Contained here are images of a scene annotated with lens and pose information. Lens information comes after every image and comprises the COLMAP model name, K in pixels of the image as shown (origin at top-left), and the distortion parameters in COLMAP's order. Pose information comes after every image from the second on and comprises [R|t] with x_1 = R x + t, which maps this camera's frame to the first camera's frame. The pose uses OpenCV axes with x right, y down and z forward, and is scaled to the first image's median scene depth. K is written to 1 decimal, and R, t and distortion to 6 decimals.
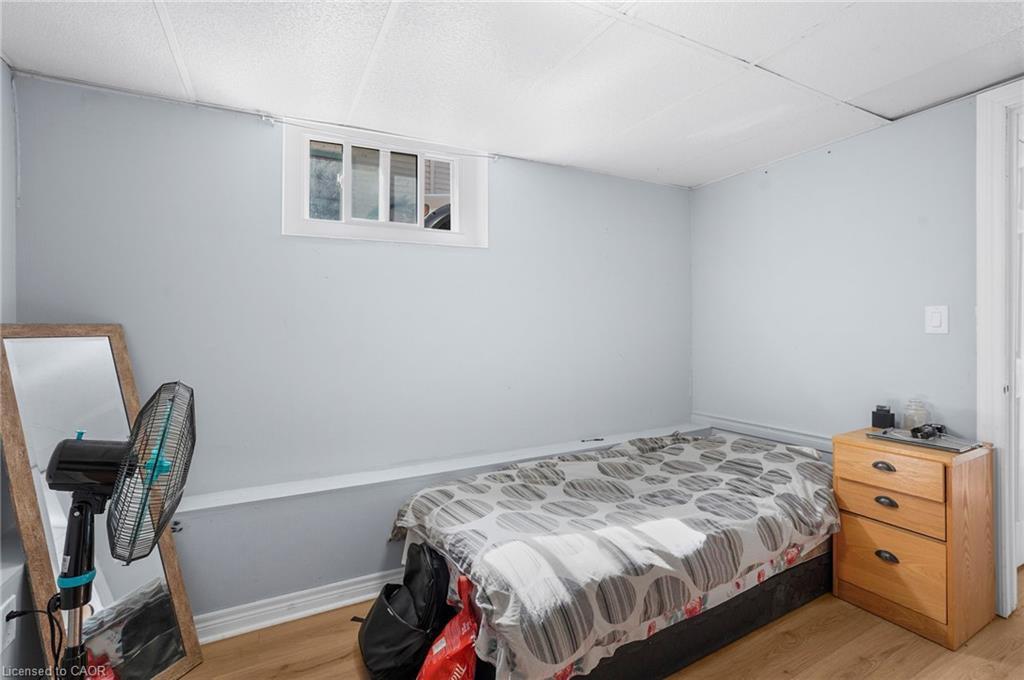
lens RADIAL K [[481.4, 0, 511.8], [0, 481.4, 329.9], [0, 0, 1]] dist [-0.047636, 0.052250]
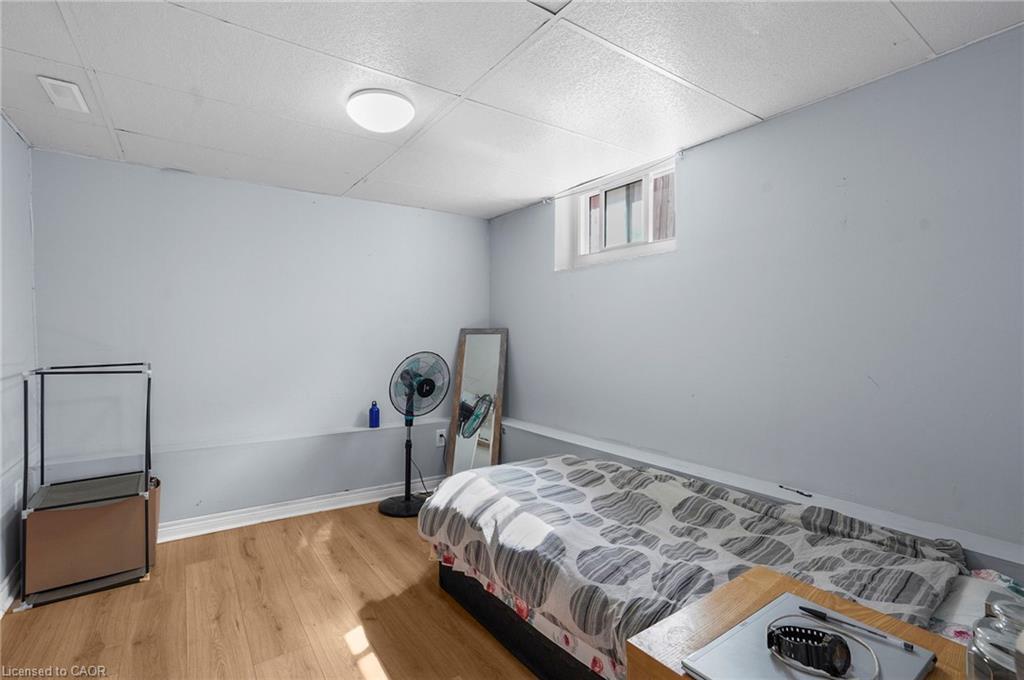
lens RADIAL K [[481.4, 0, 511.8], [0, 481.4, 329.9], [0, 0, 1]] dist [-0.047636, 0.052250]
pose [[0.116556, 0.005756, -0.993167, 1.215561], [-0.004821, 0.999975, 0.005229, -0.012470], [0.993172, 0.004179, 0.116581, 0.757078]]
